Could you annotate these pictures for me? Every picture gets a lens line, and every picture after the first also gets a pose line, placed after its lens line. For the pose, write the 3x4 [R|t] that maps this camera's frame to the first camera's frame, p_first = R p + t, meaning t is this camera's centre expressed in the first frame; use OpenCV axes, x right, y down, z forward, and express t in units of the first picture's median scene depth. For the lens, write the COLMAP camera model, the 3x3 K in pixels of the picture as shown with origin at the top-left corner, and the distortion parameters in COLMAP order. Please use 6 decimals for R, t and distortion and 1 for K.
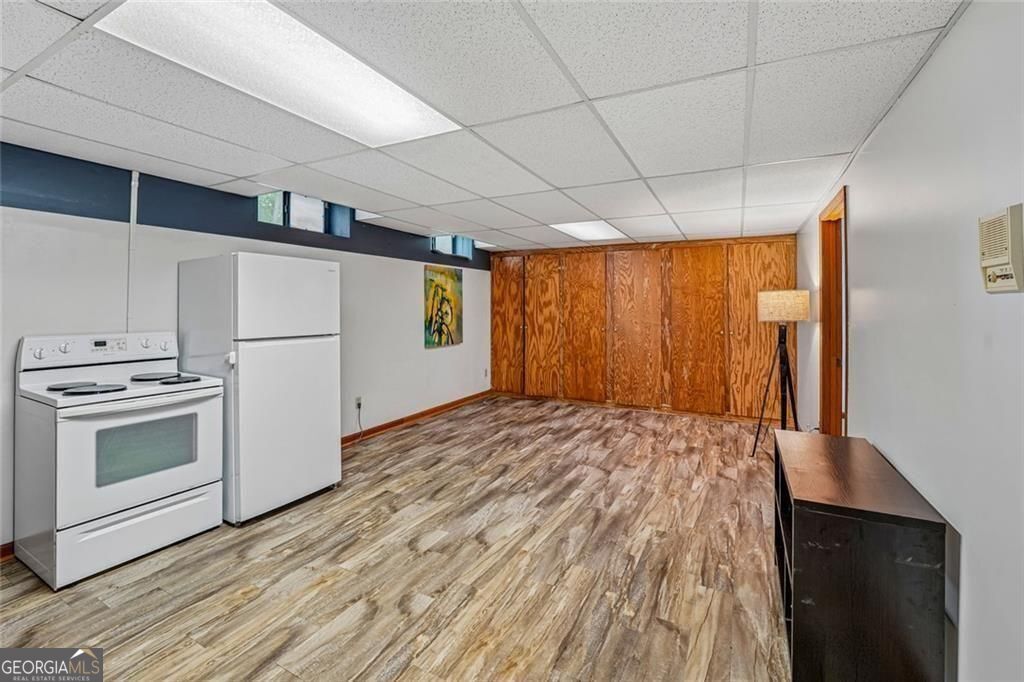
lens RADIAL K [[434.6, 0, 510.4], [0, 434.6, 321.6], [0, 0, 1]] dist [-0.026404, 0.000069]
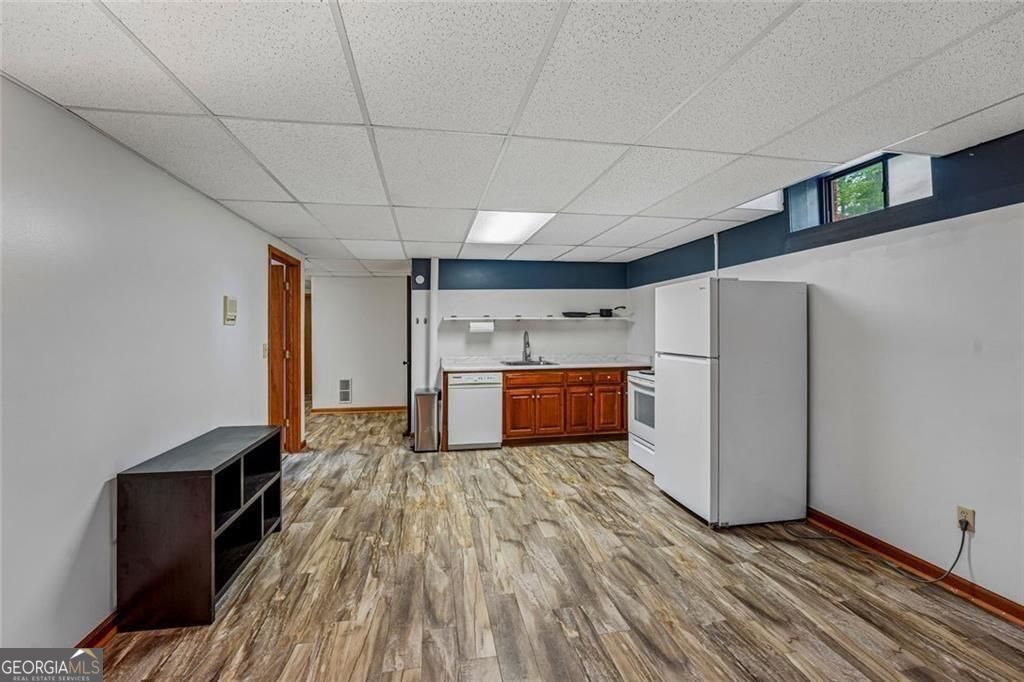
lens RADIAL K [[434.6, 0, 510.4], [0, 434.6, 321.6], [0, 0, 1]] dist [-0.026404, 0.000069]
pose [[-0.783701, -0.007973, -0.621087, 0.617666], [-0.014466, 0.999881, 0.005418, -0.055377], [0.620970, 0.013231, -0.783723, 1.841150]]
